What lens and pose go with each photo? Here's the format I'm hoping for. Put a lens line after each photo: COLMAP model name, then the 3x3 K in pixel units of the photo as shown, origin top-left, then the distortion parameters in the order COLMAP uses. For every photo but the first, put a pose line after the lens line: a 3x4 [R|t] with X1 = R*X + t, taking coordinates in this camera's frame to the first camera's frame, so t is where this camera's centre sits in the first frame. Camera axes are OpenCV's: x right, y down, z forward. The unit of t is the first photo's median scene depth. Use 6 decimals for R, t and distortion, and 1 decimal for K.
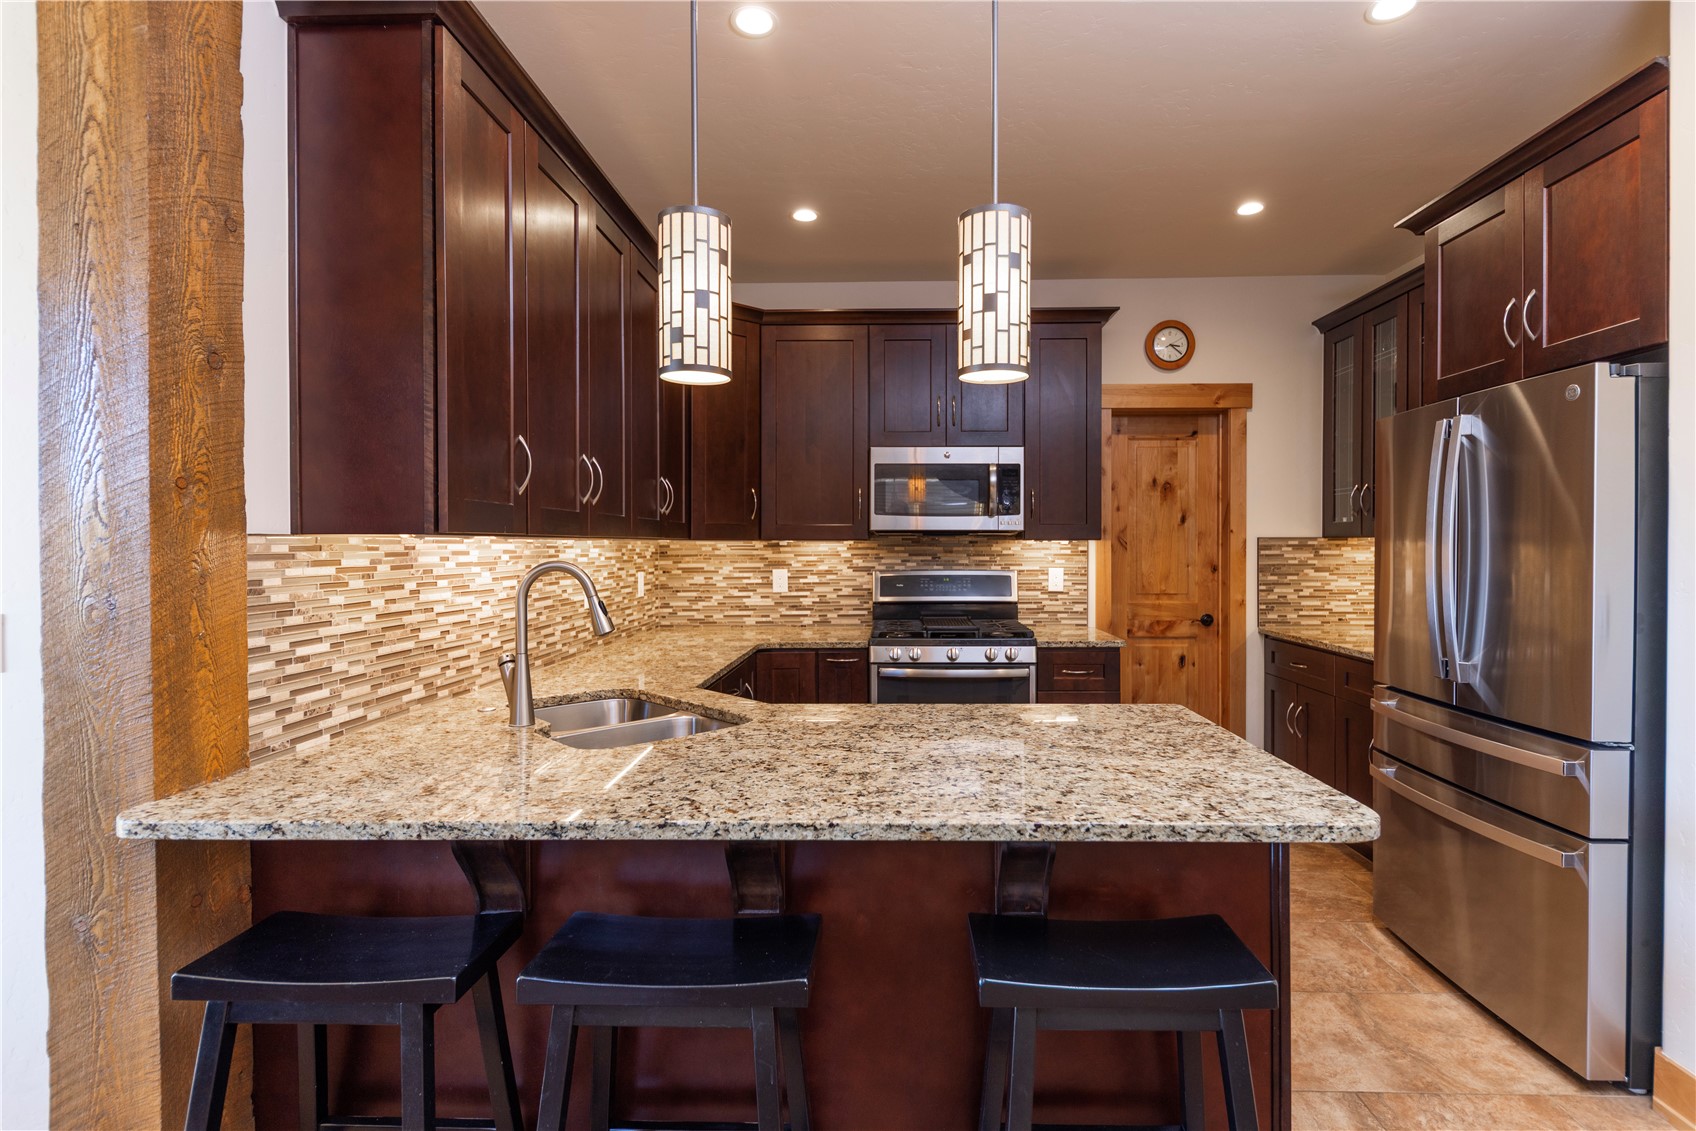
lens RADIAL K [[797.3, 0, 894.3], [0, 797.3, 550.9], [0, 0, 1]] dist [0.009218, -0.000472]
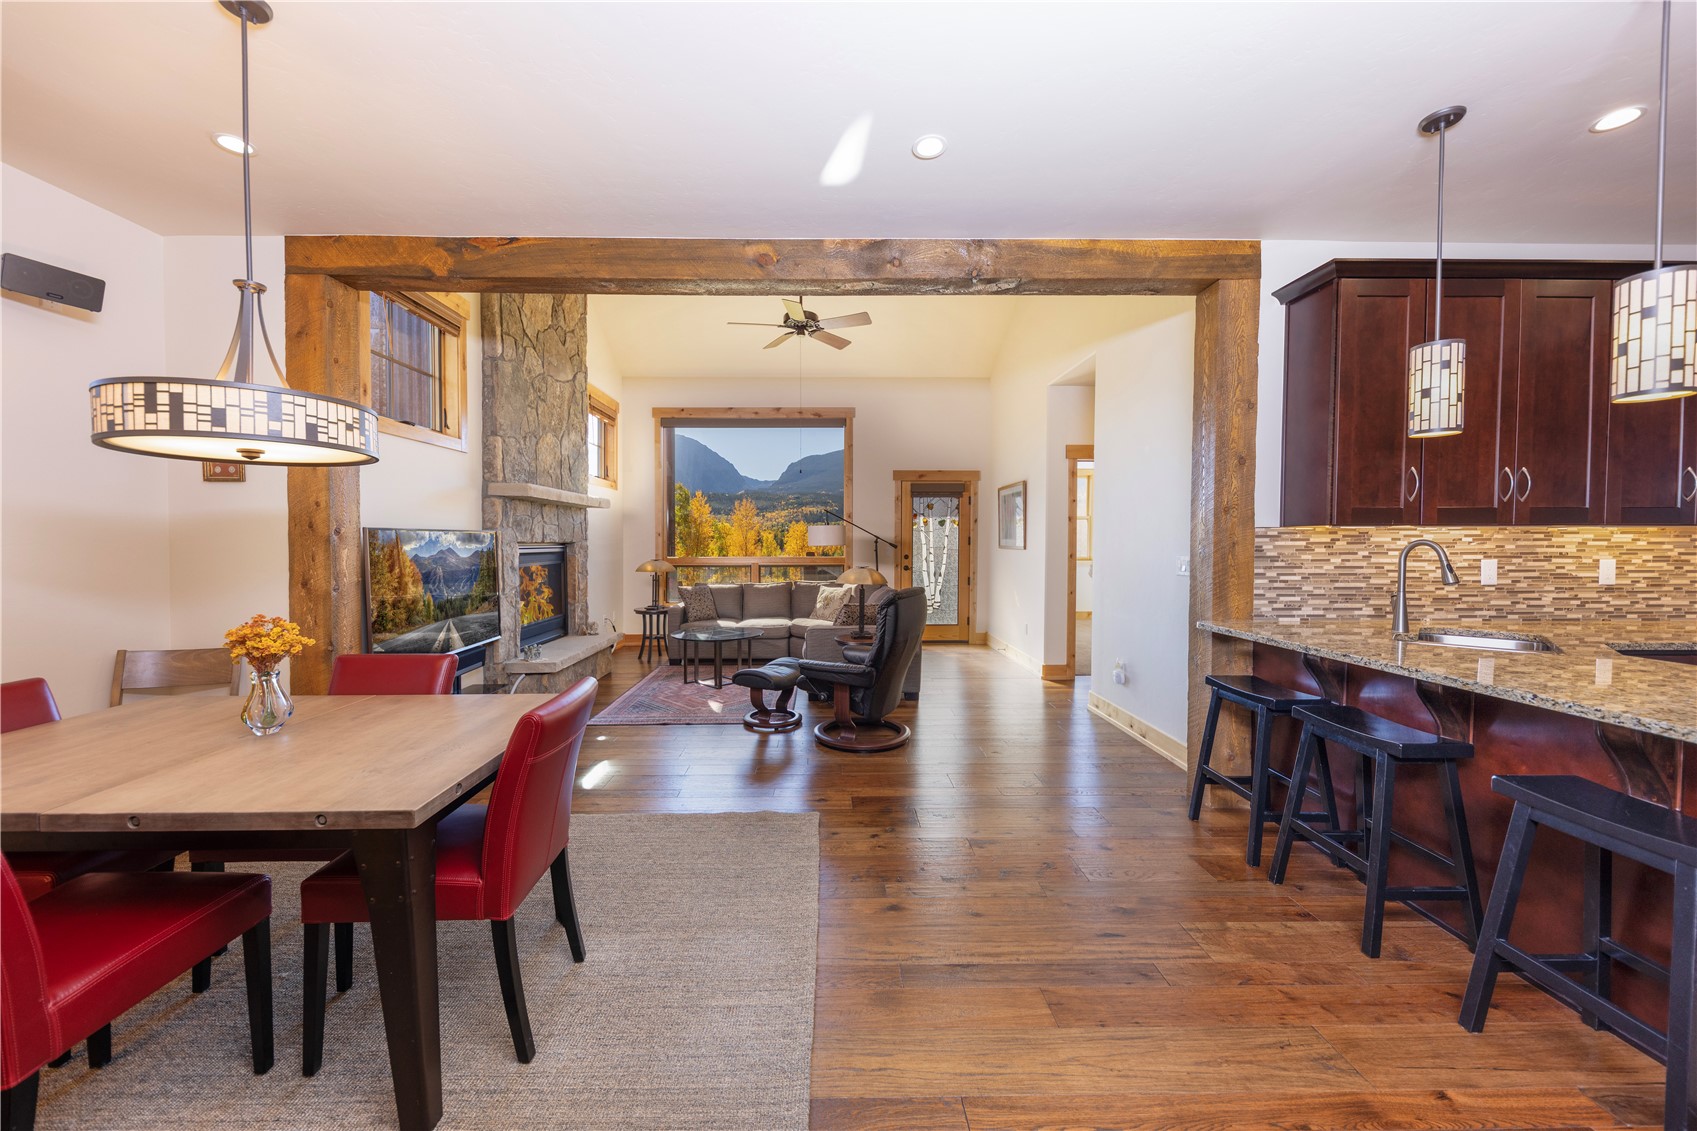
lens RADIAL K [[658.6, 0, 791.8], [0, 658.6, 562.5], [0, 0, 1]] dist [-0.000751, -0.002748]
pose [[-0.009141, 0.035207, -0.999338, 0.955776], [-0.005831, 0.999361, 0.035261, 0.019384], [0.999941, 0.006149, -0.008930, -0.321914]]
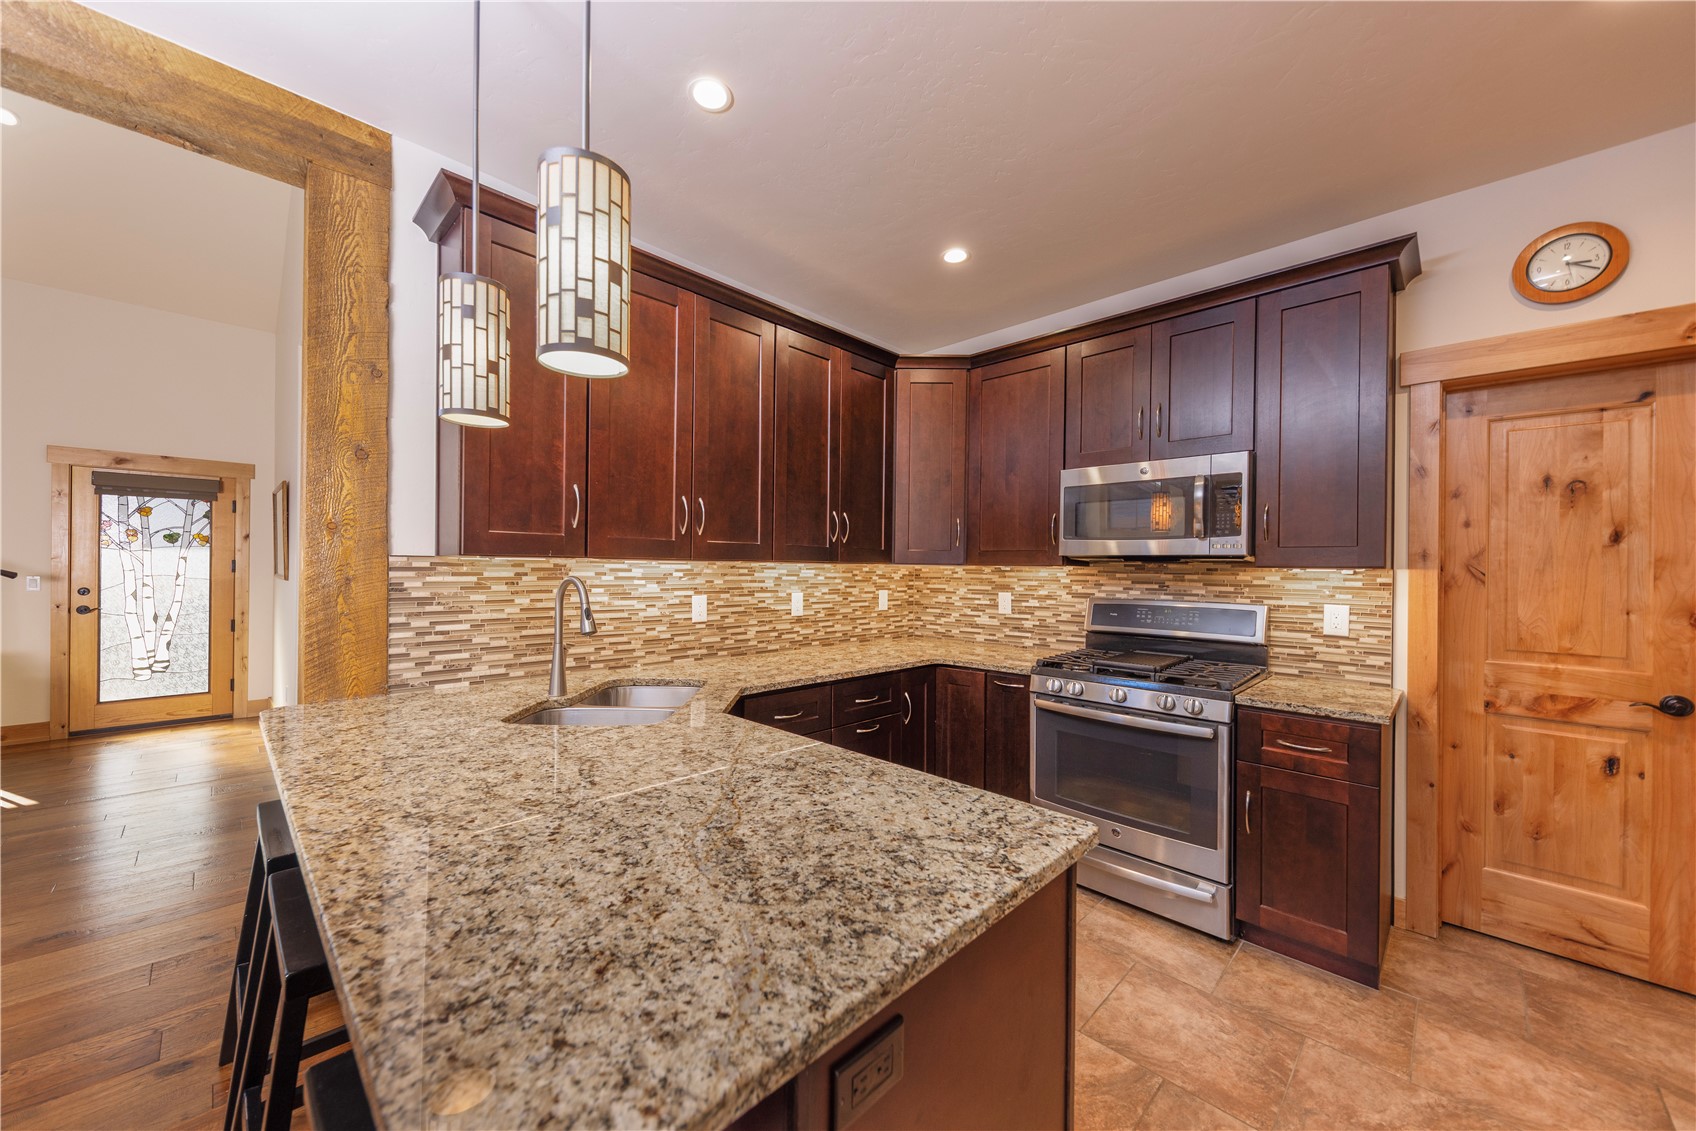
lens RADIAL K [[612.8, 0, 870.1], [0, 612.8, 570.3], [0, 0, 1]] dist [0.000450, -0.000264]
pose [[0.724105, 0.013817, -0.689552, 0.617337], [-0.019280, 0.999814, -0.000213, -0.006330], [0.689421, 0.013449, 0.724236, 0.582146]]
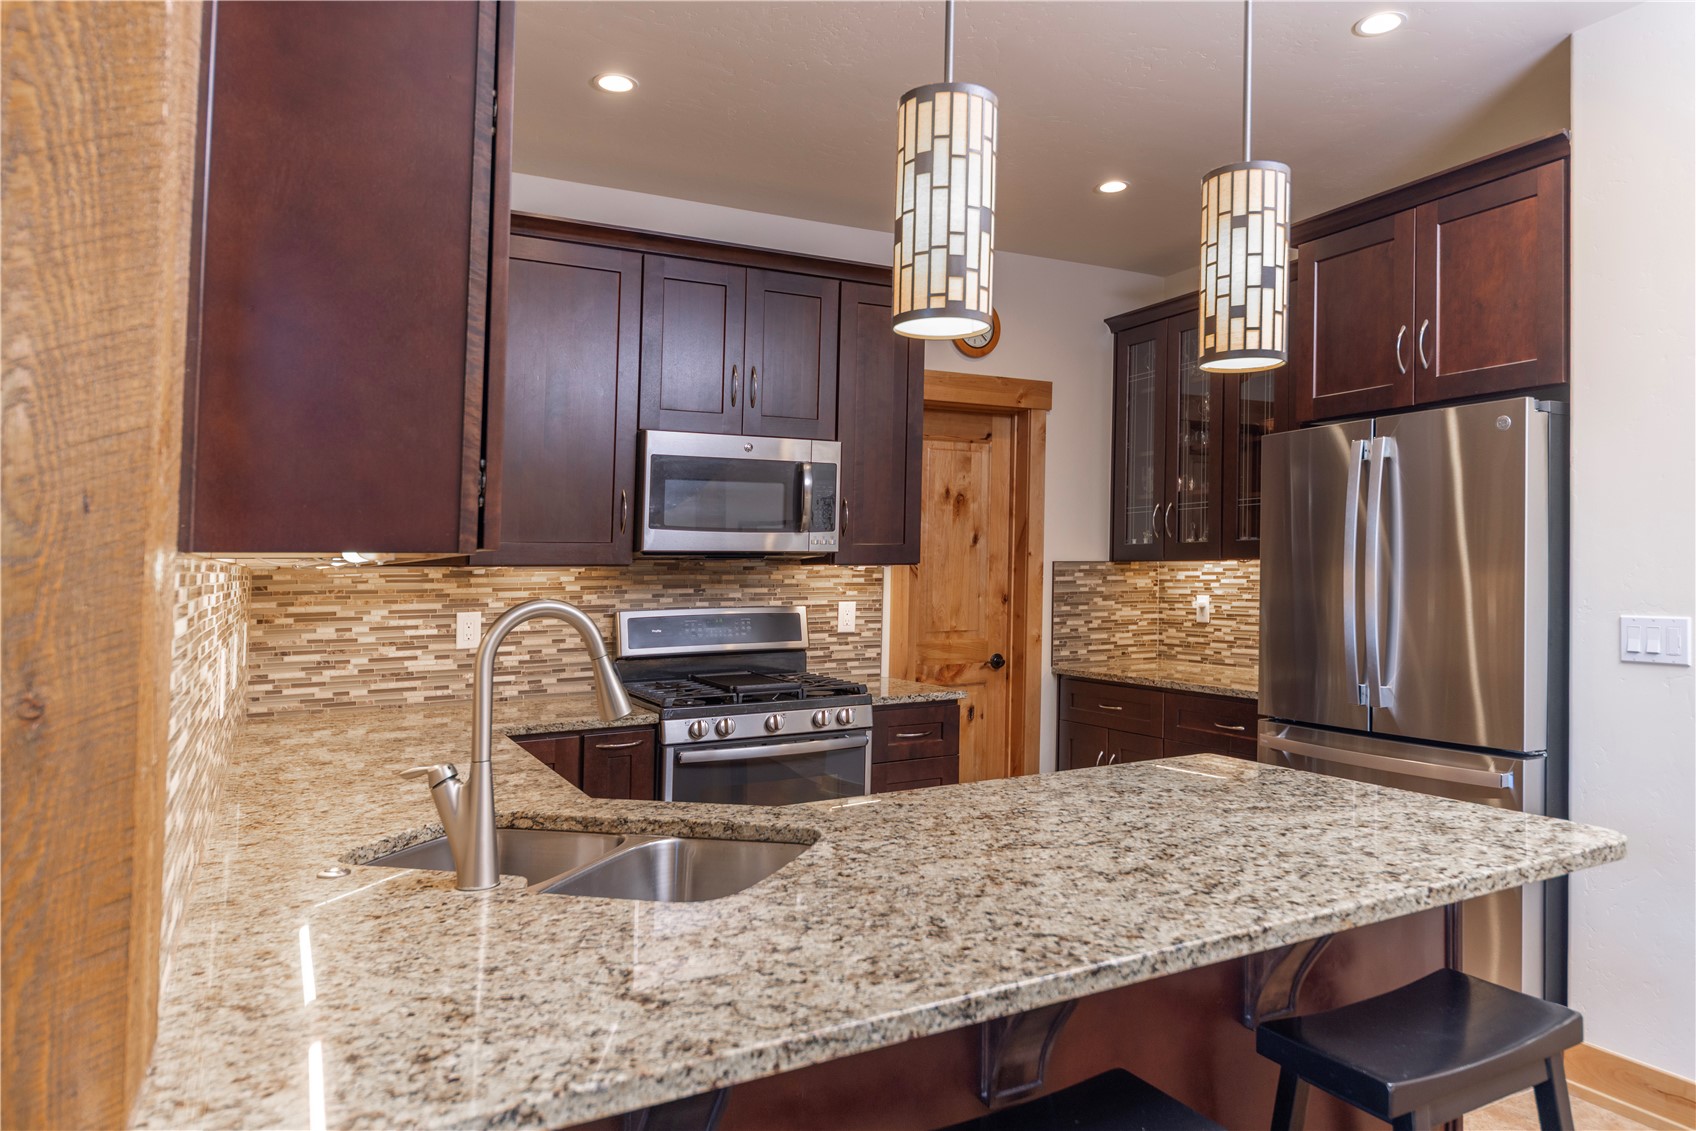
lens RADIAL K [[1083.3, 0, 911.8], [0, 1083.3, 536.3], [0, 0, 1]] dist [0.005556, 0.000382]
pose [[0.867533, 0.010193, 0.497274, -0.560318], [0.010705, 0.999176, -0.039157, 0.000704], [-0.497264, 0.039293, 0.866709, 0.153898]]
